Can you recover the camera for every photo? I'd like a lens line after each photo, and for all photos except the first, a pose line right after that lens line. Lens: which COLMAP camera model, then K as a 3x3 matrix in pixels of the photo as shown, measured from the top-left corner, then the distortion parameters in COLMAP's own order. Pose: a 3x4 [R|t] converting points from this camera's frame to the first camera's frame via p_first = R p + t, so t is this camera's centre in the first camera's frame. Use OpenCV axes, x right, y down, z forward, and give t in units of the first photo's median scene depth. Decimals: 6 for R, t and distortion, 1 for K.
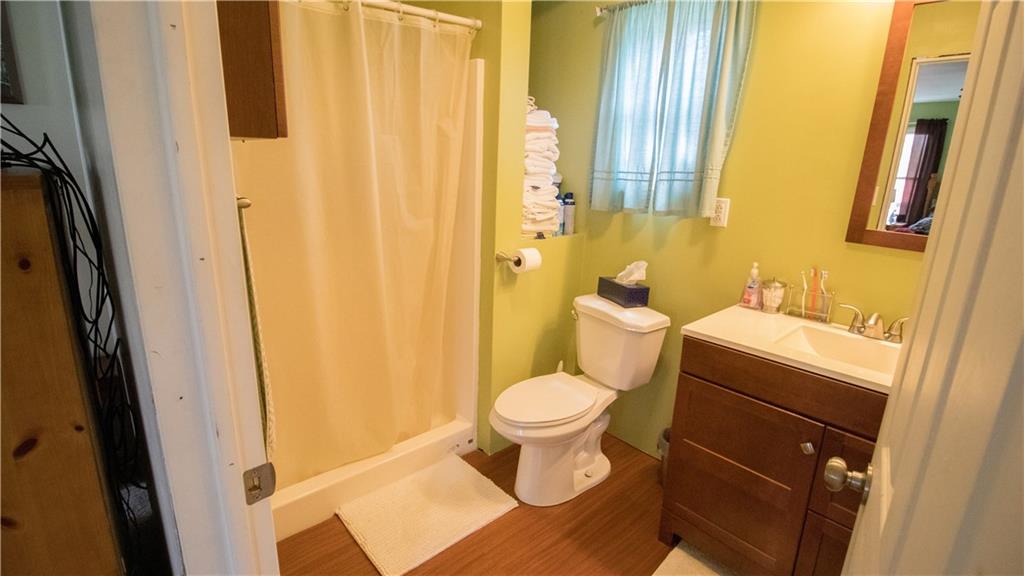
lens RADIAL K [[478.6, 0, 513.5], [0, 478.6, 286.5], [0, 0, 1]] dist [-0.003853, -0.000226]
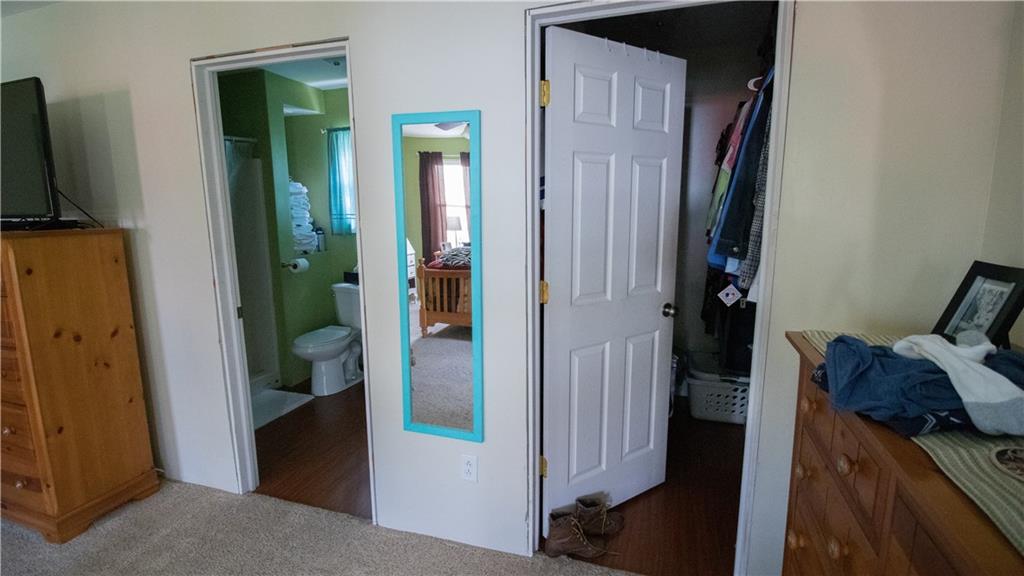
lens RADIAL K [[478.6, 0, 513.7], [0, 478.6, 285.3], [0, 0, 1]] dist [-0.003853, -0.000226]
pose [[0.870900, -0.123710, 0.475635, -0.134843], [0.159615, 0.986535, -0.035669, 0.208319], [-0.464817, 0.106983, 0.878919, -0.931335]]
